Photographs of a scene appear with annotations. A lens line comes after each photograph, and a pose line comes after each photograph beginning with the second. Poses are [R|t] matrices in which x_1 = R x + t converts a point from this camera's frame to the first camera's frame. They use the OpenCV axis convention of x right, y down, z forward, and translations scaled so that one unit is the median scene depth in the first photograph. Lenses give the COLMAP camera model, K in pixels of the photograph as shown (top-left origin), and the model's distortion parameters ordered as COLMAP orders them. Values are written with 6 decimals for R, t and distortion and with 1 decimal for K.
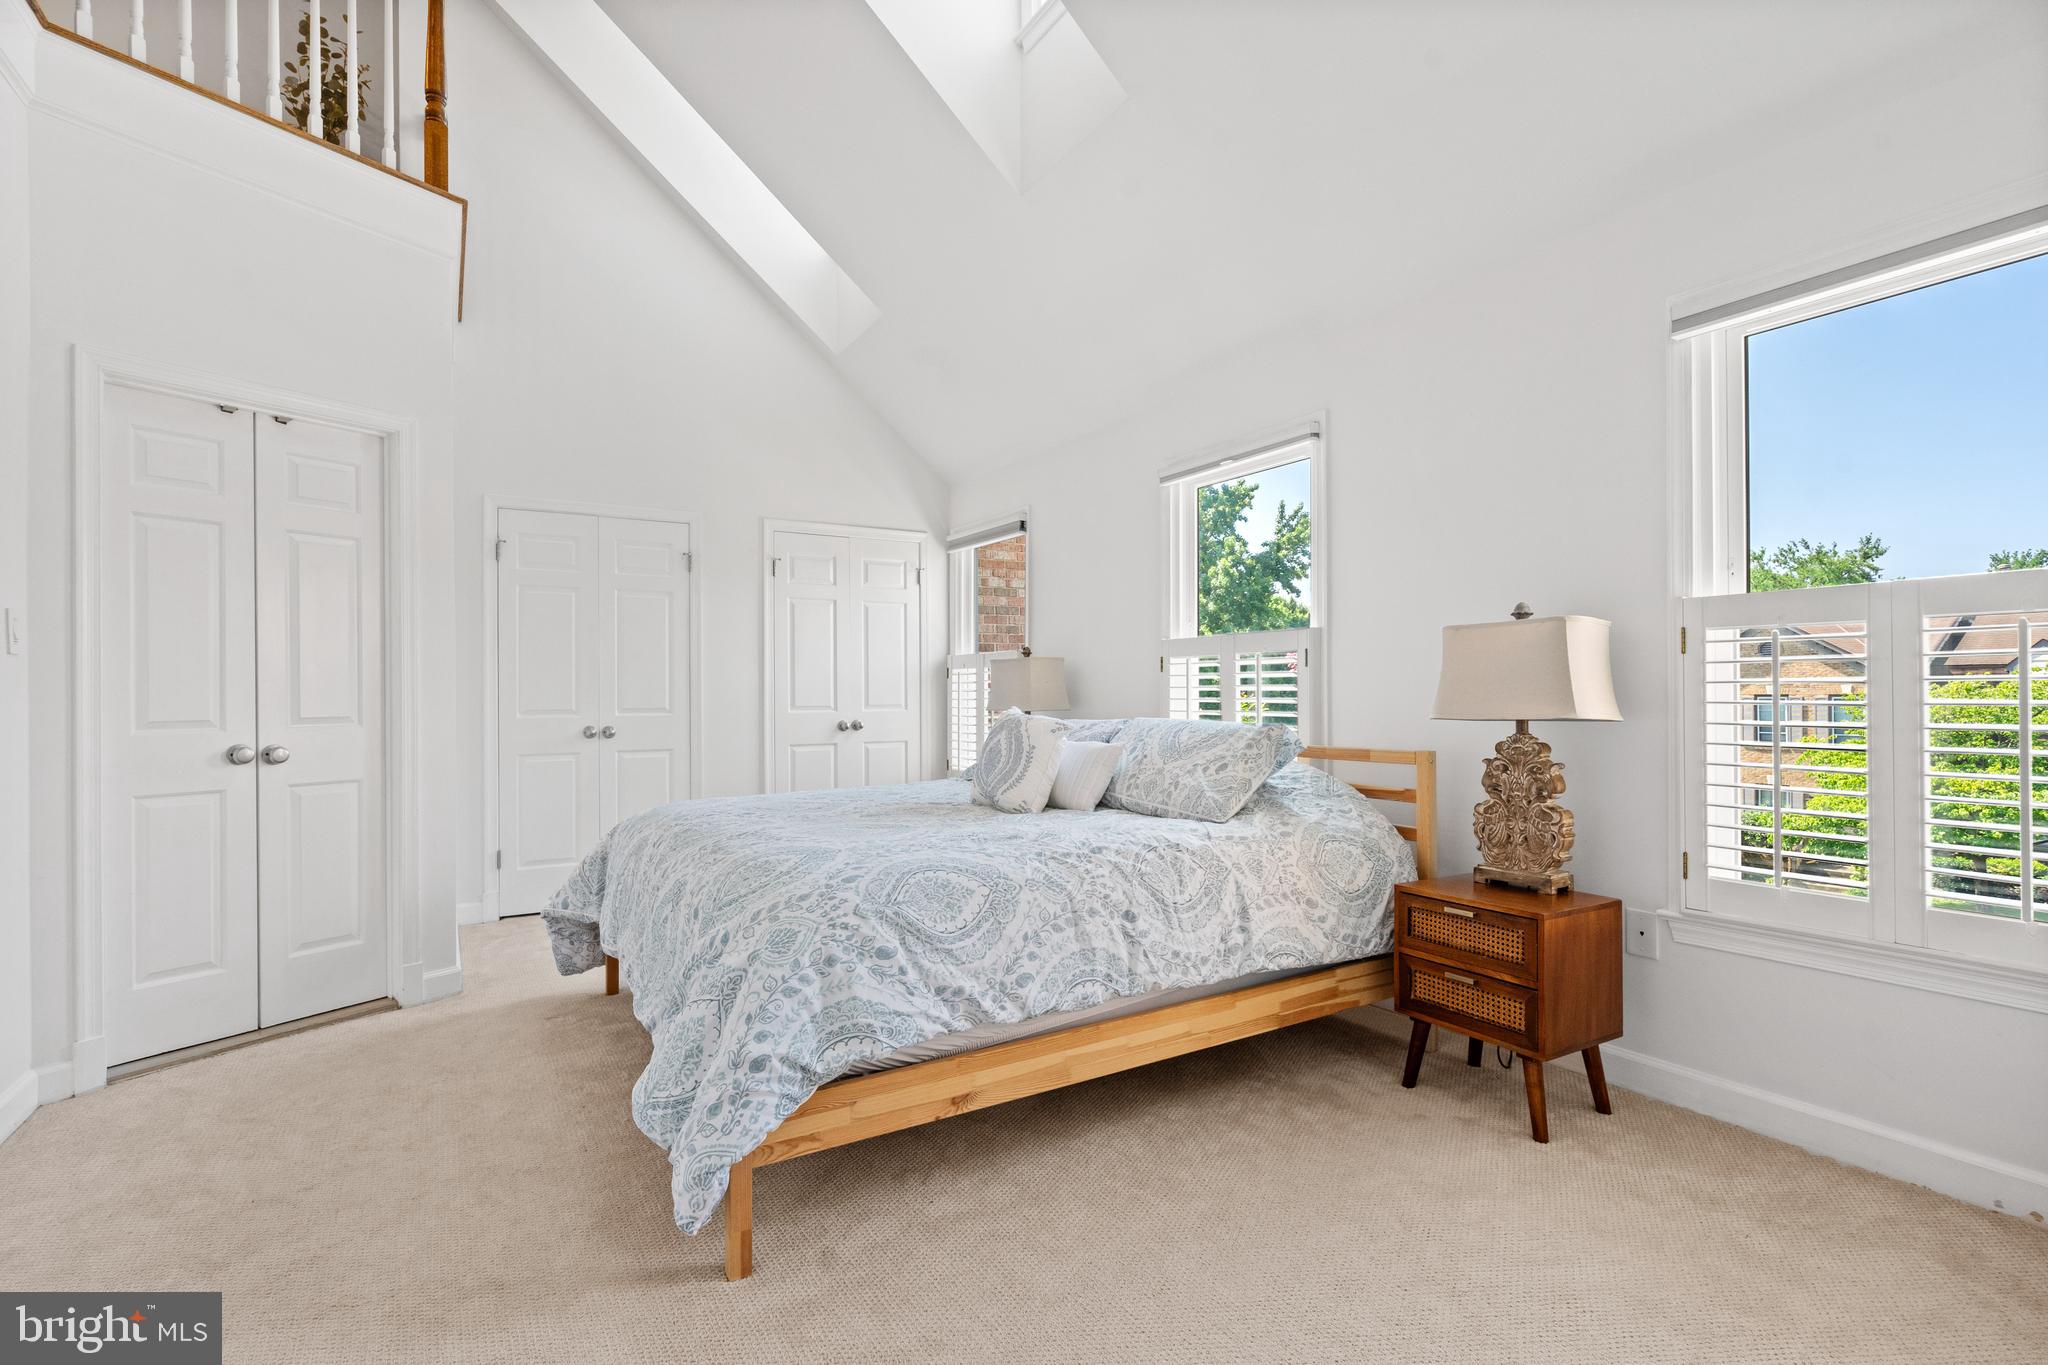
lens RADIAL K [[930.9, 0, 1017.4], [0, 930.9, 692.8], [0, 0, 1]] dist [-0.001252, 0.000021]
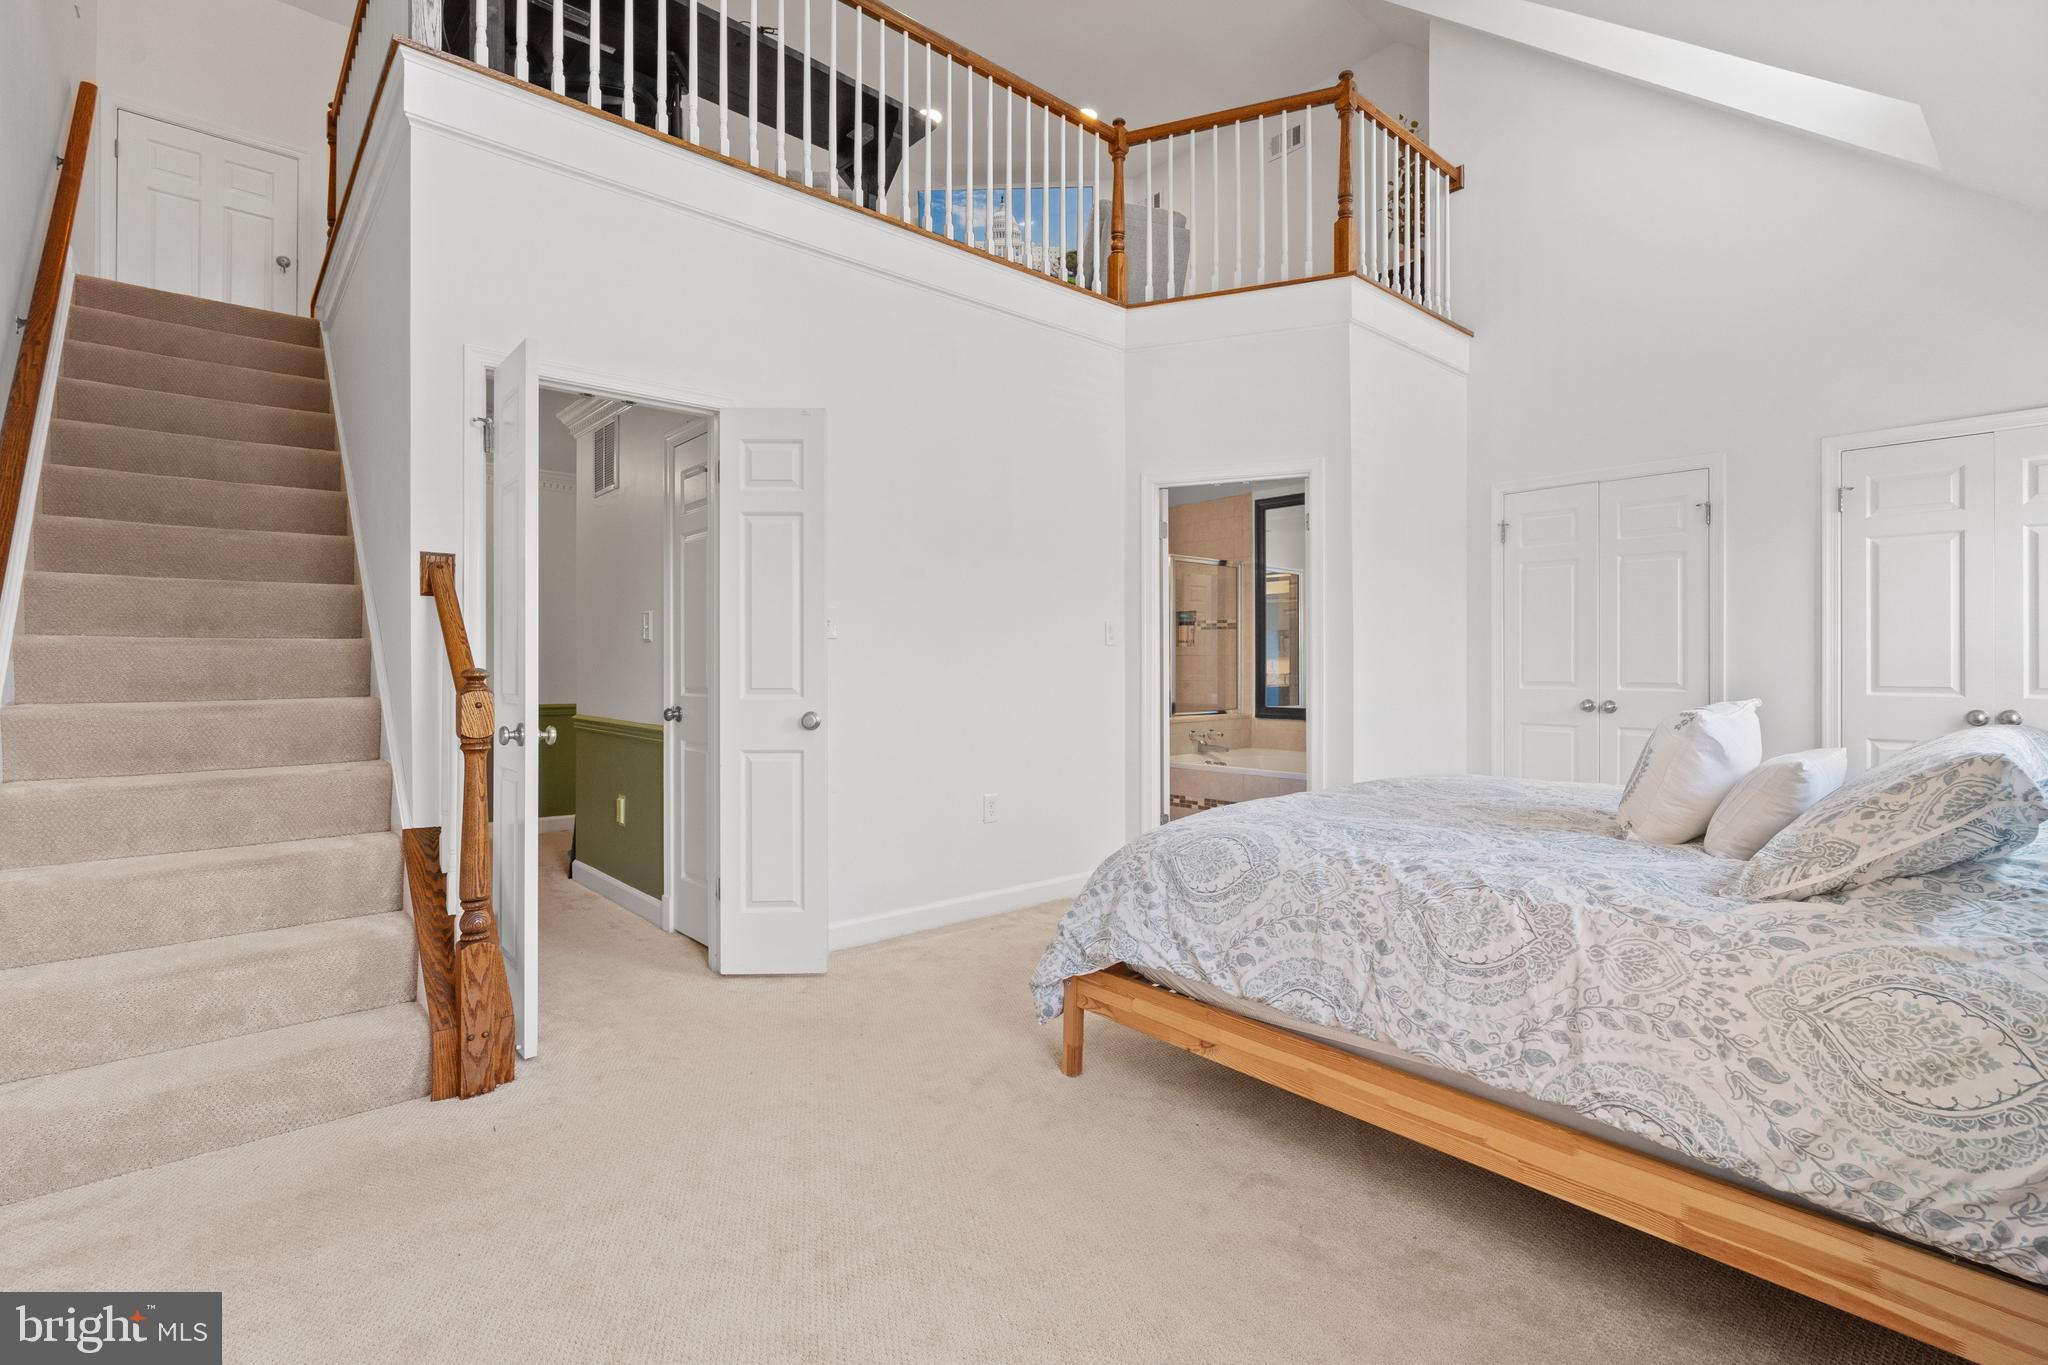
lens RADIAL K [[948.1, 0, 1020.5], [0, 948.1, 647.6], [0, 0, 1]] dist [0.004243, 0.000653]
pose [[0.173075, -0.006463, -0.984887, 0.897964], [0.000253, 0.999979, -0.006518, -0.025923], [0.984909, 0.000879, 0.173073, 0.518211]]
